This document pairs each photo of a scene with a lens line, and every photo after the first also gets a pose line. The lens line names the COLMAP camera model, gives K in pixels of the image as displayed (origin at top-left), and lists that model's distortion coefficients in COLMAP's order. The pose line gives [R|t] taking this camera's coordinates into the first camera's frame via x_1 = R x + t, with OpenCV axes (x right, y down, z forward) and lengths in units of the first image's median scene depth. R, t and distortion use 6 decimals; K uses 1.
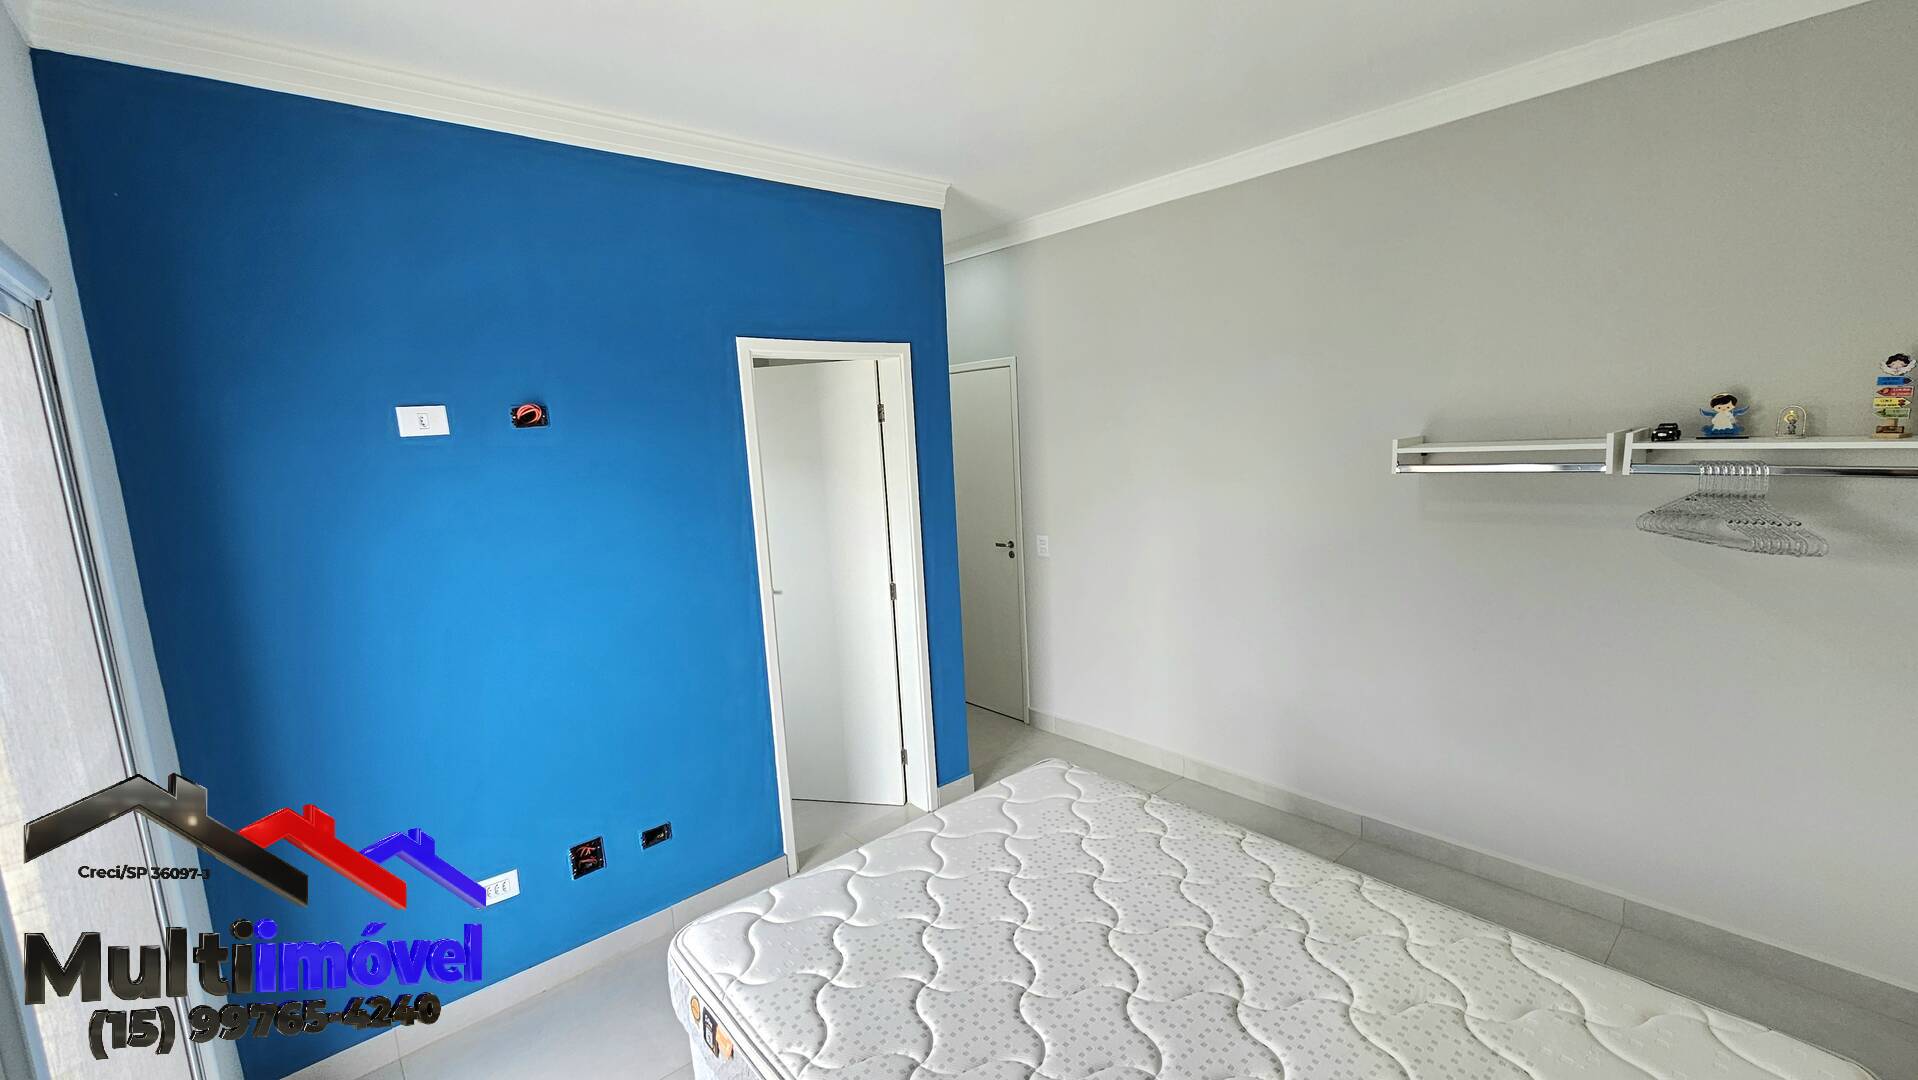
lens RADIAL K [[786.8, 0, 959.0], [0, 786.8, 540.0], [0, 0, 1]] dist [0.000792, 0.000494]
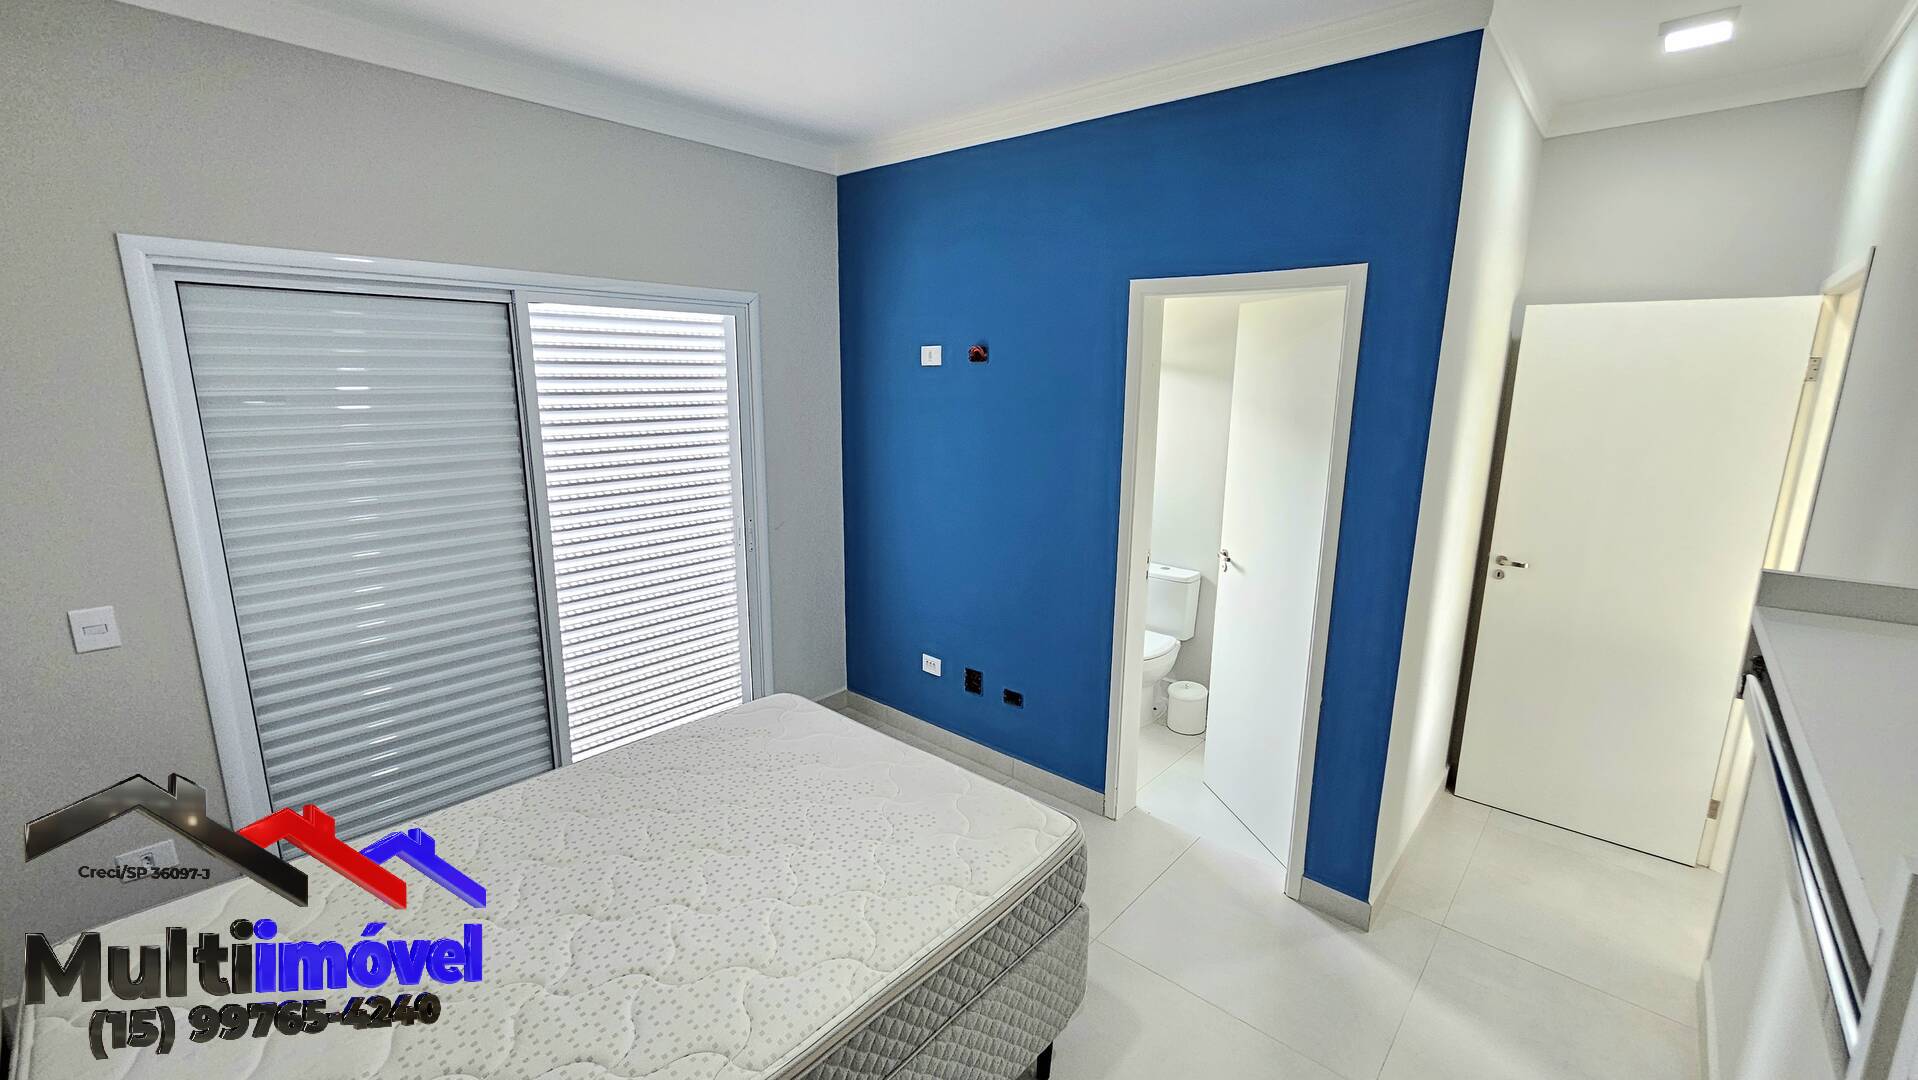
lens RADIAL K [[786.8, 0, 959.0], [0, 786.8, 540.0], [0, 0, 1]] dist [0.000792, 0.000494]
pose [[0.125239, 0.263726, -0.956433, 0.764904], [-0.168178, 0.955715, 0.241506, -0.157140], [0.977768, 0.130605, 0.164046, 0.713667]]
